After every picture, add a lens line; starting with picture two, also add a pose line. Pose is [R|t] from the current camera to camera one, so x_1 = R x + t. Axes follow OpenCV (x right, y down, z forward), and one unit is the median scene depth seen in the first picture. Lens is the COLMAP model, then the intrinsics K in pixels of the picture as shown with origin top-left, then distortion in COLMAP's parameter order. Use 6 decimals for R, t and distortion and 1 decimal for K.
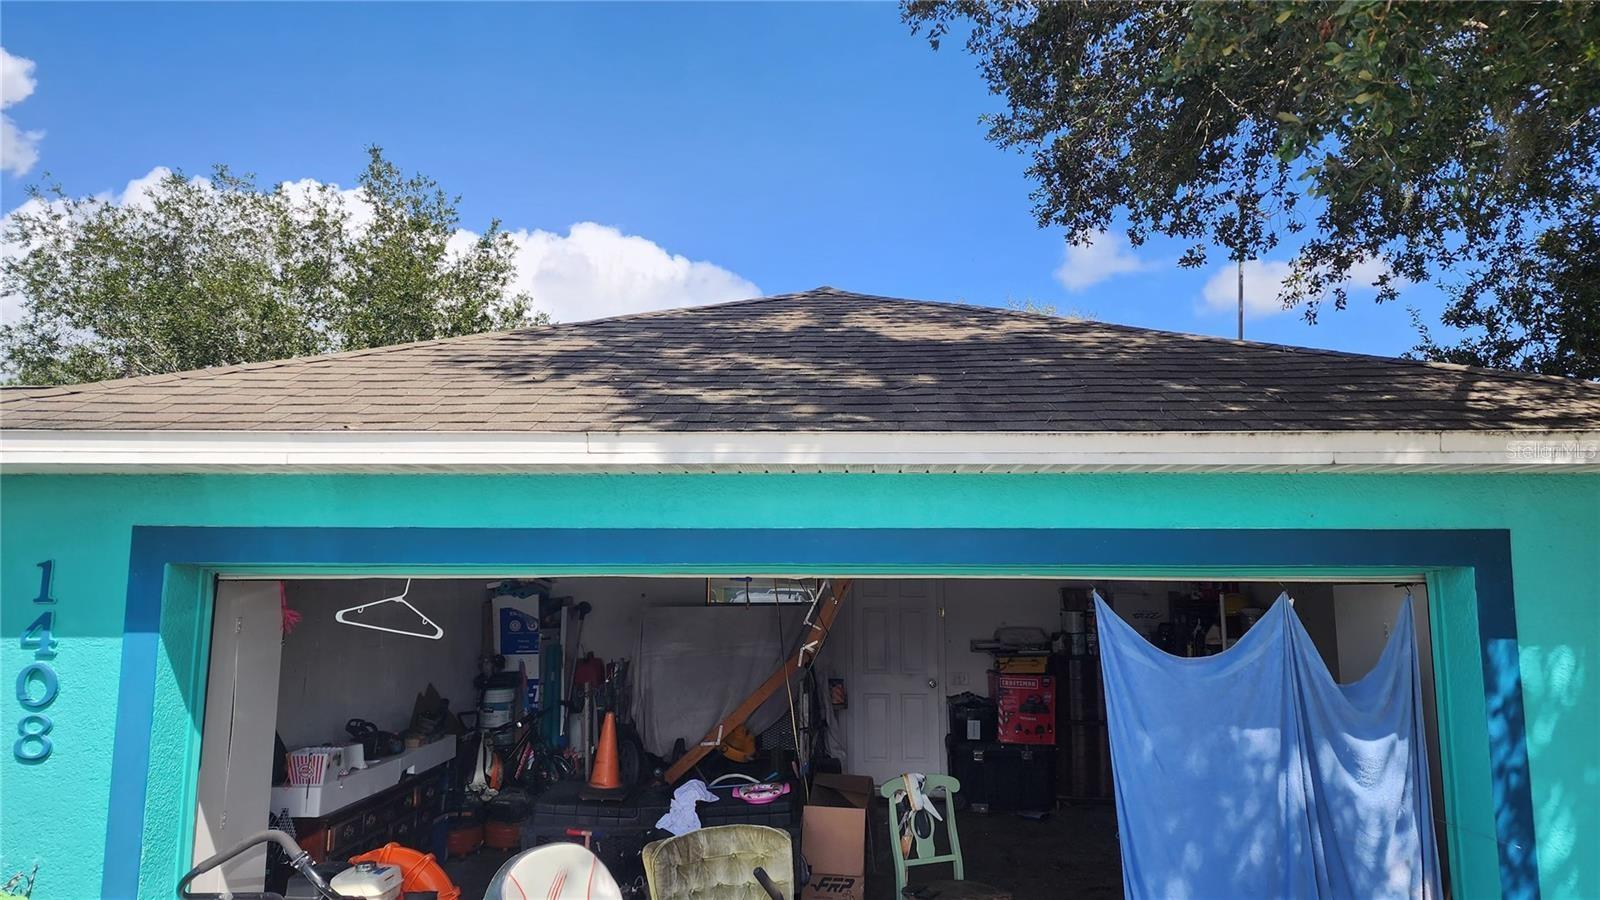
lens RADIAL K [[1121.7, 0, 807.7], [0, 1121.7, 449.7], [0, 0, 1]] dist [0.055327, -0.045497]
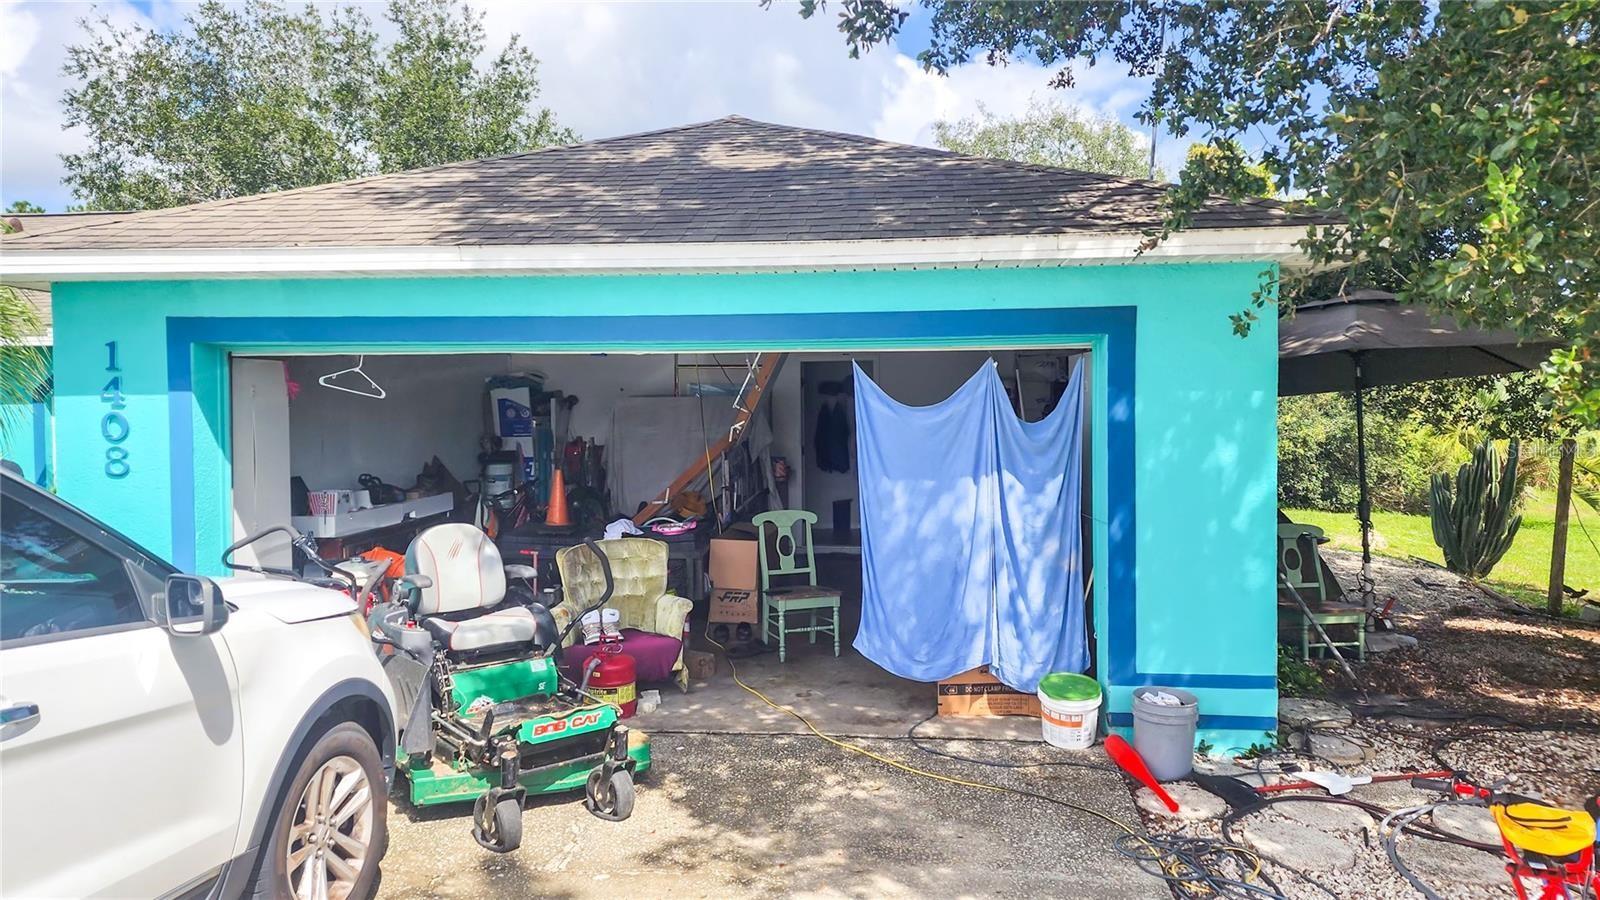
lens RADIAL K [[1121.7, 0, 794.0], [0, 1121.7, 459.7], [0, 0, 1]] dist [0.055327, -0.045497]
pose [[0.997549, -0.003974, -0.069856, 0.121921], [0.015974, 0.984956, 0.172065, 0.004448], [0.068121, -0.172759, 0.982606, -0.158183]]
